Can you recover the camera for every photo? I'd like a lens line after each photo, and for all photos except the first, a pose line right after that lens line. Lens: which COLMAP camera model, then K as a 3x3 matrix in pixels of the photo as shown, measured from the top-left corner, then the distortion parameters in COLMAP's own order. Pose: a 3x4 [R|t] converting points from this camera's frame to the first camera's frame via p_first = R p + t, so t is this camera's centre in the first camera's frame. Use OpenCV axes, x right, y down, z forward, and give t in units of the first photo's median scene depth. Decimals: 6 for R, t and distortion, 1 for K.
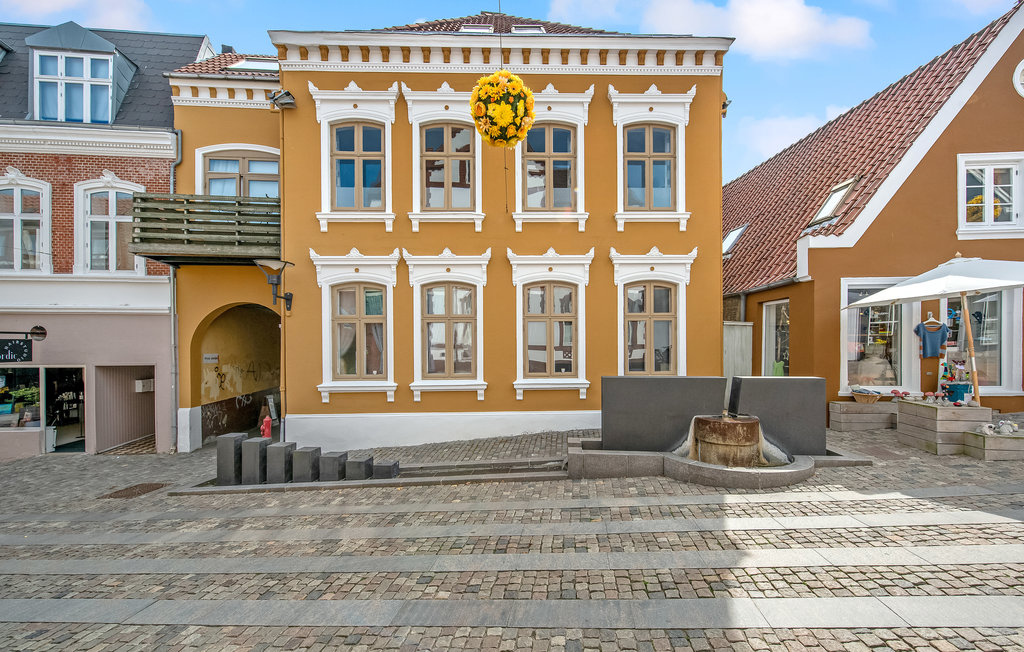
lens RADIAL K [[435.1, 0, 516.4], [0, 435.1, 344.3], [0, 0, 1]] dist [0.000738, -0.006223]
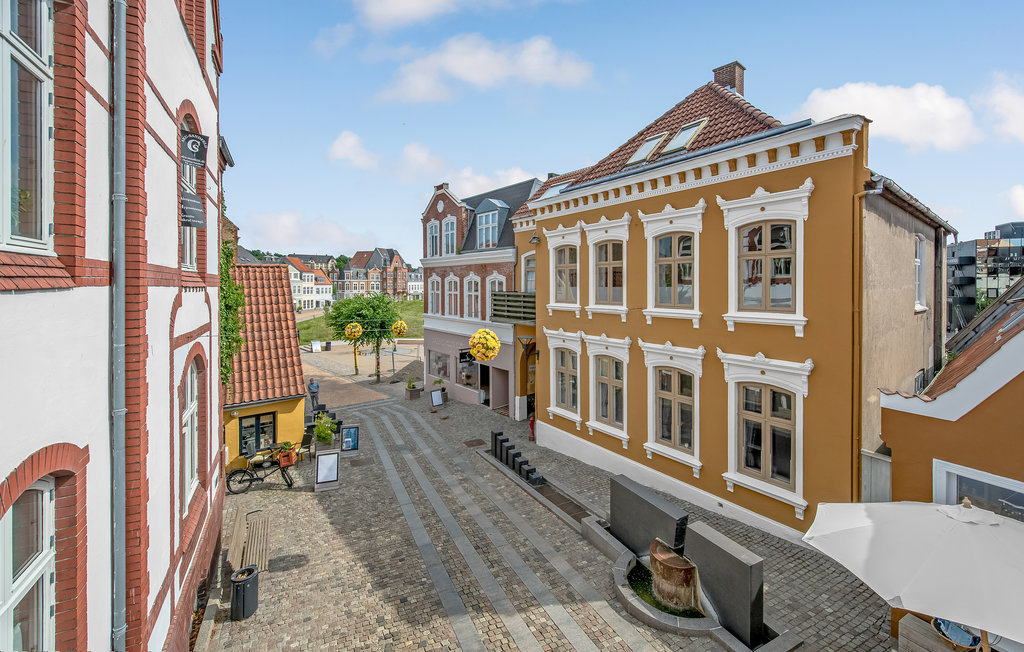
lens RADIAL K [[403.8, 0, 512.8], [0, 403.8, 290.6], [0, 0, 1]] dist [-0.000422, -0.000020]
pose [[0.559062, 0.004829, -0.829112, 0.748689], [-0.002067, 0.999988, 0.004430, -0.359617], [0.829123, -0.000763, 0.559065, 0.021326]]
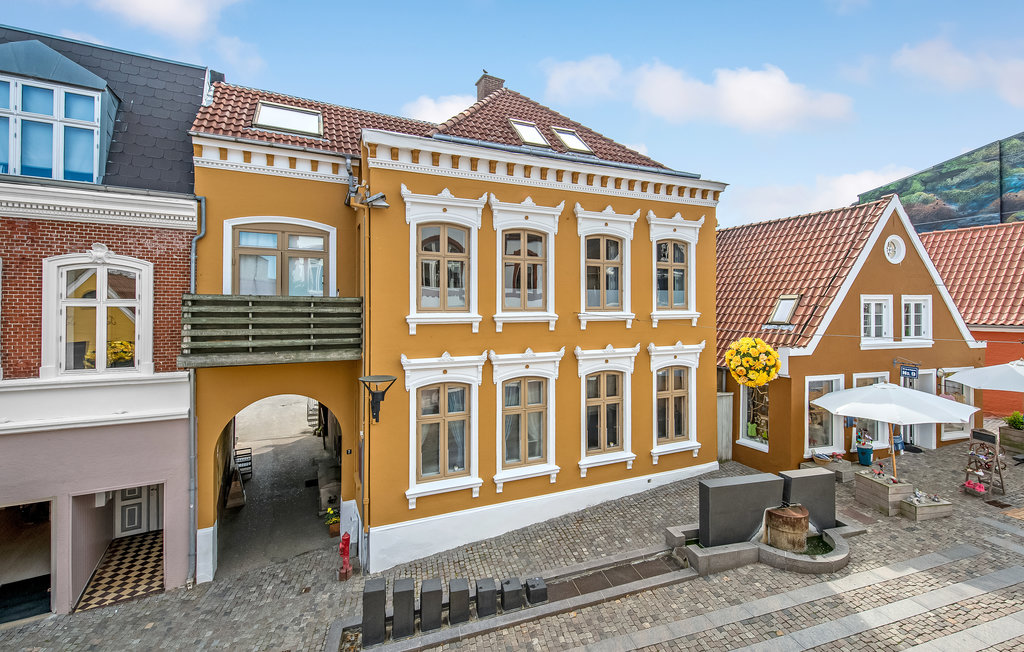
lens RADIAL K [[441.3, 0, 508.4], [0, 441.3, 279.2], [0, 0, 1]] dist [-0.002654, -0.000738]
pose [[0.930811, 0.016909, 0.365109, -0.606350], [-0.009397, 0.999706, -0.022341, -0.363769], [-0.365380, 0.017364, 0.930697, -0.017875]]
